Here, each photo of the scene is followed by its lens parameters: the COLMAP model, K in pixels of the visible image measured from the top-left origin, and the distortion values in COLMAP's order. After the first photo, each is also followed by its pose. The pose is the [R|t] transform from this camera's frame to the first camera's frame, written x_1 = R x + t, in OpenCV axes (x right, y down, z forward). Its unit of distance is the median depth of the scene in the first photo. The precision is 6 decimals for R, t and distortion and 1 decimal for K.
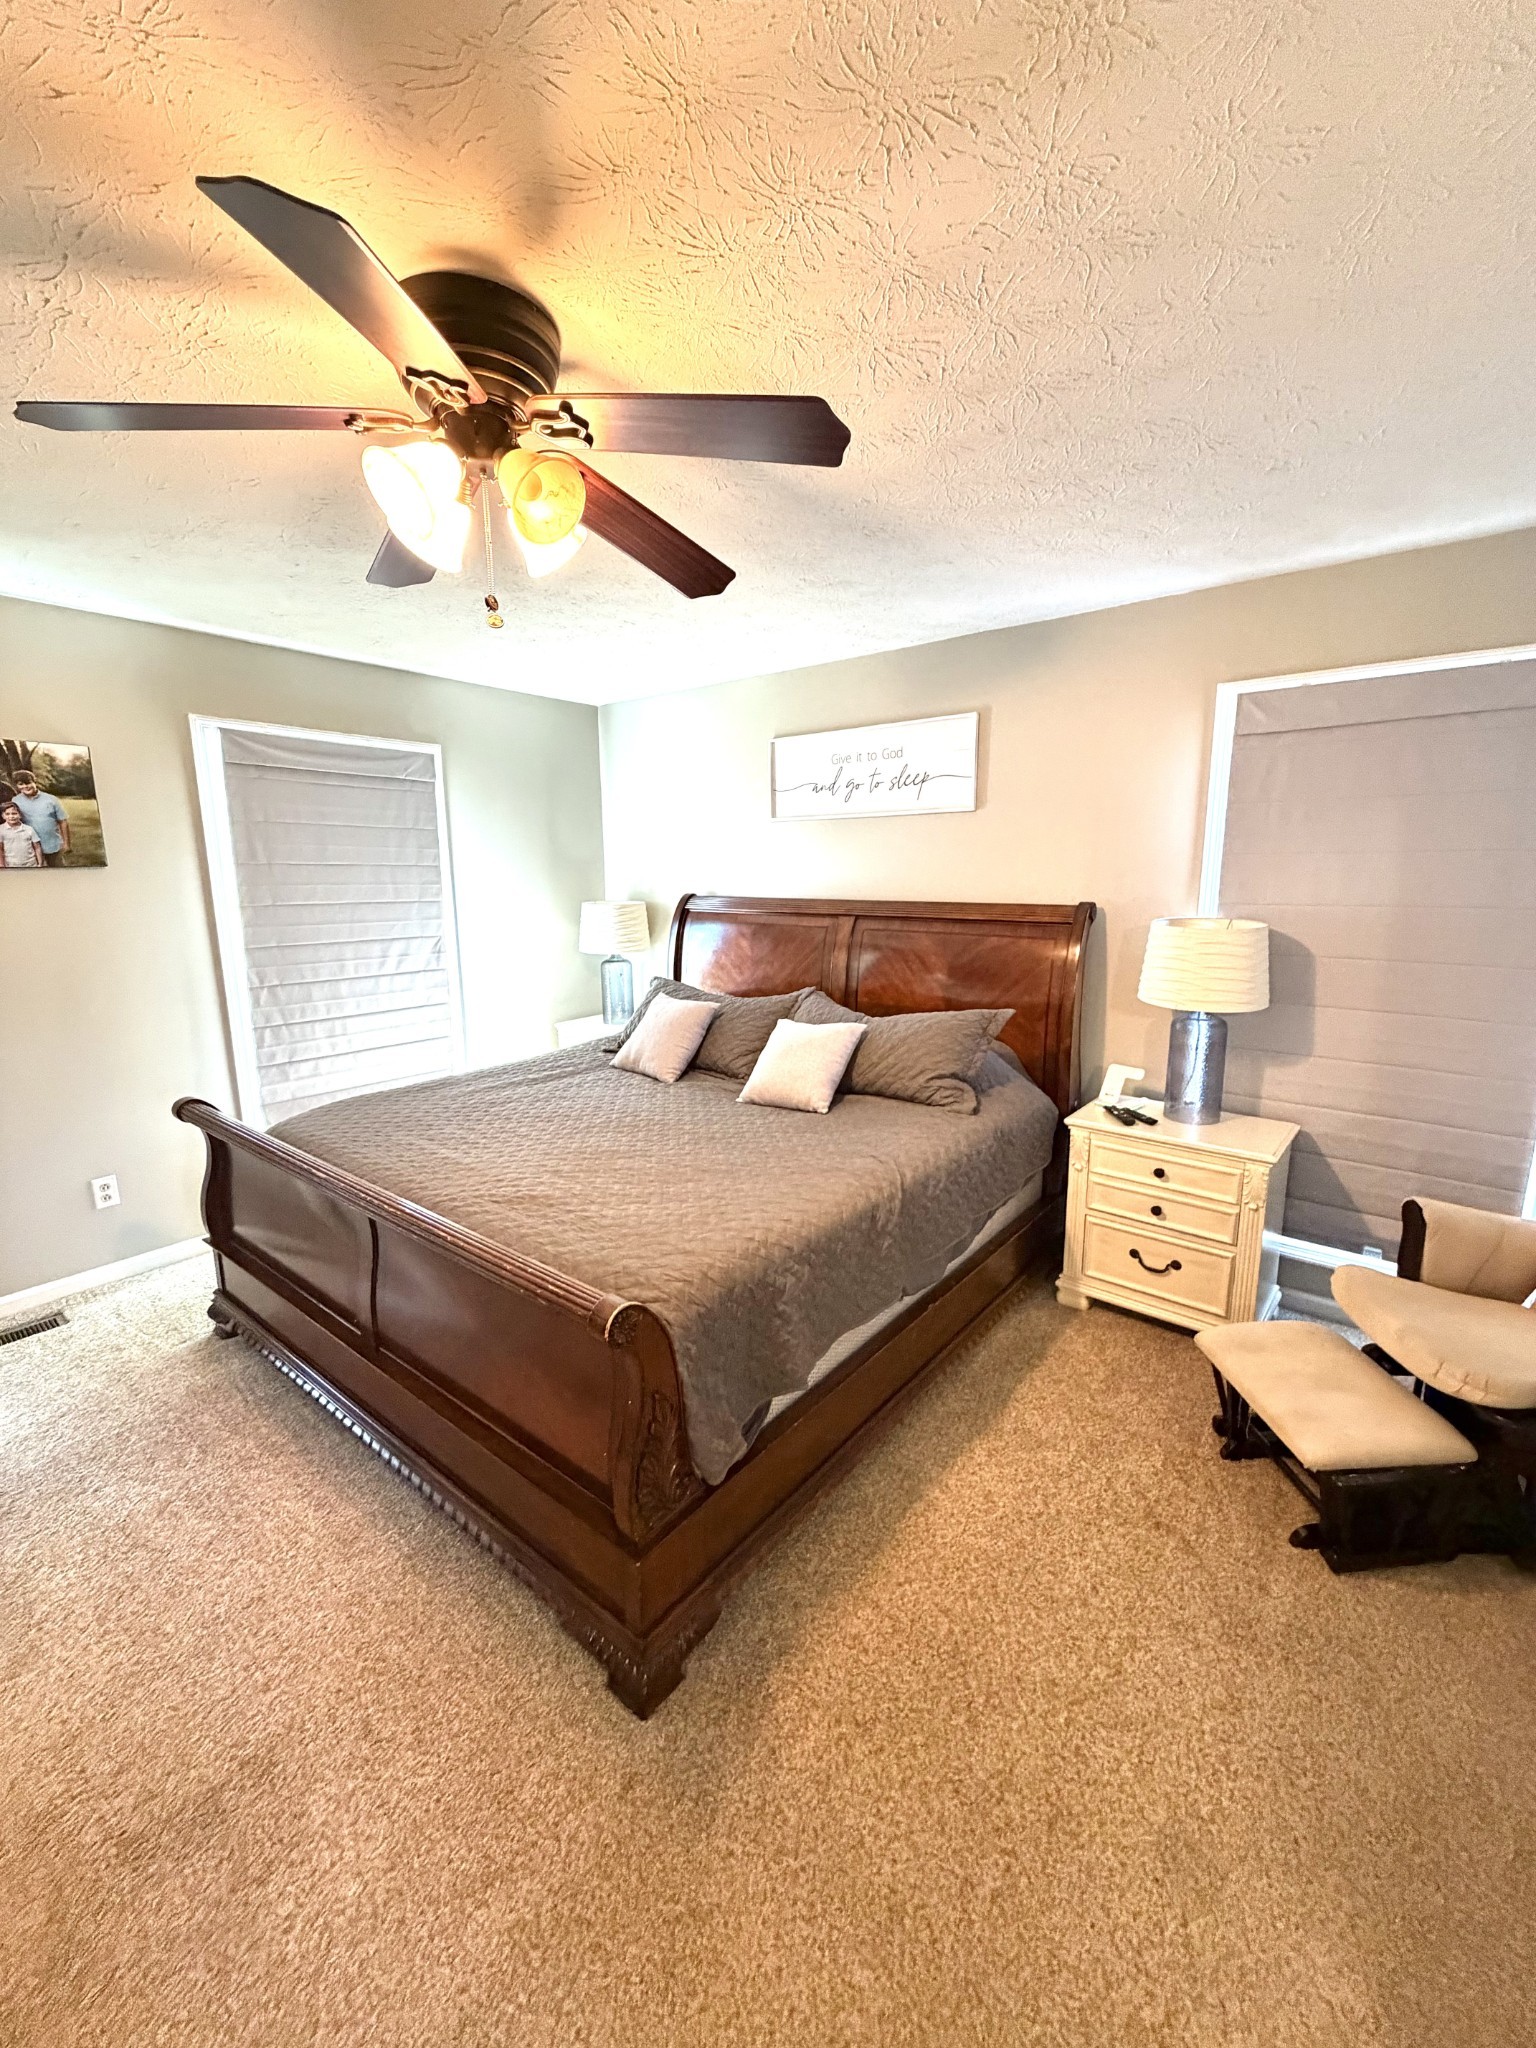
lens RADIAL K [[819.4, 0, 769.5], [0, 819.4, 1020.7], [0, 0, 1]] dist [0.000026, 0.000868]
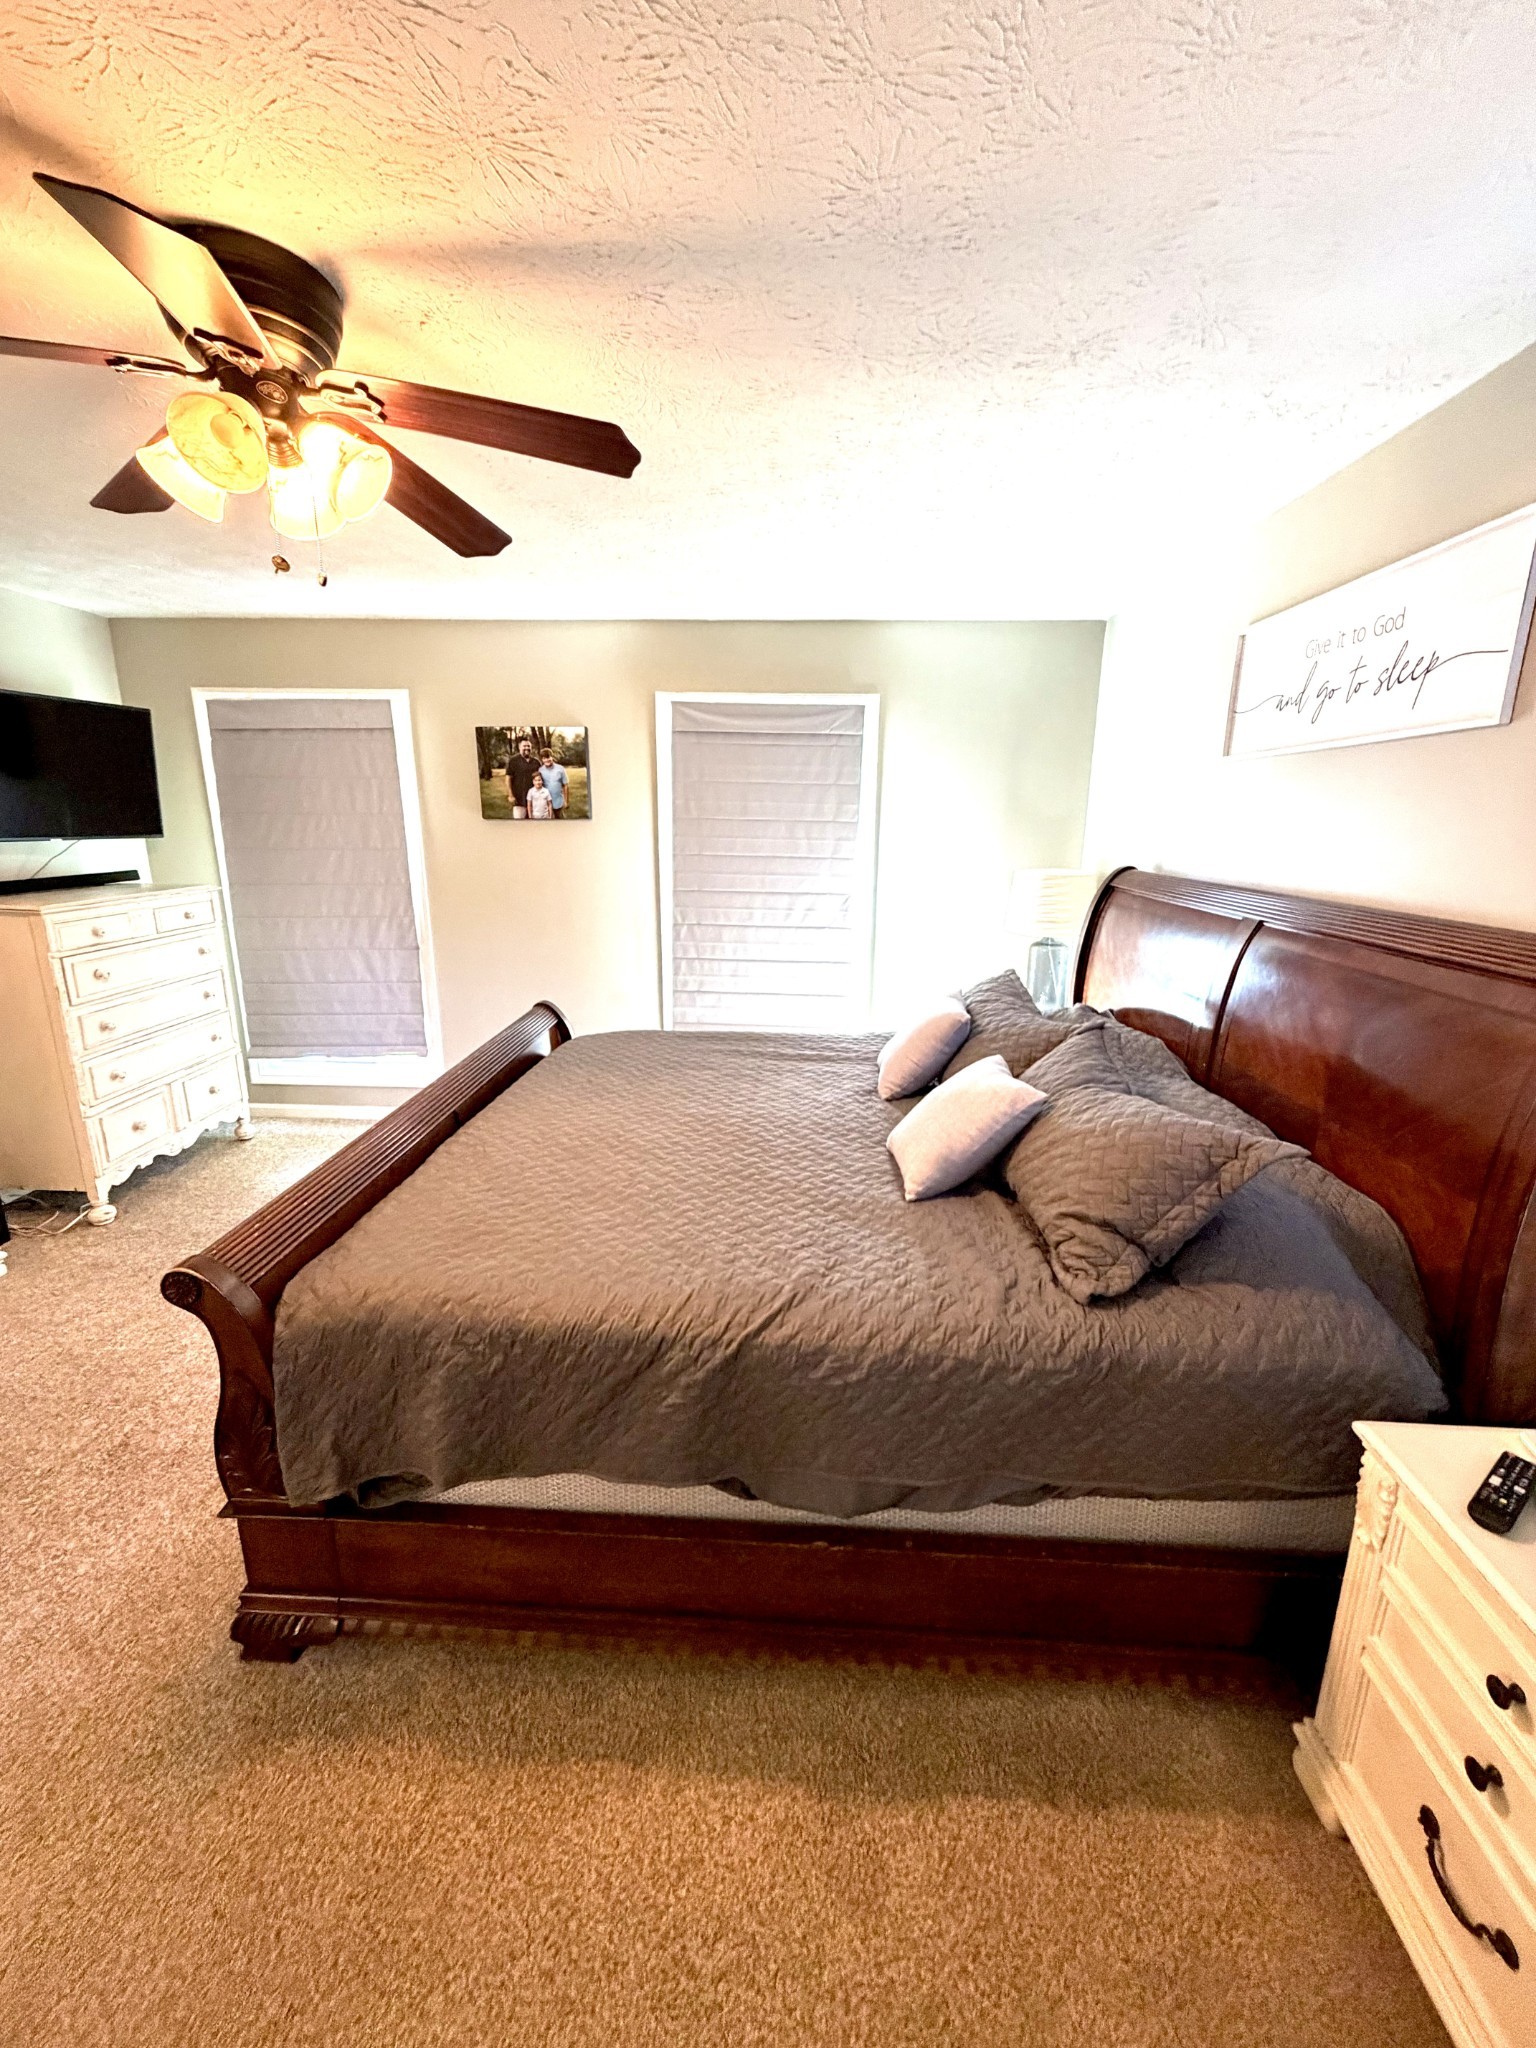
lens RADIAL K [[819.4, 0, 772.8], [0, 819.4, 1020.7], [0, 0, 1]] dist [0.000026, 0.000868]
pose [[0.587372, 0.207286, -0.782321, 0.433559], [-0.162823, 0.977145, 0.136659, -0.093167], [0.792769, 0.047111, 0.607699, 0.421722]]
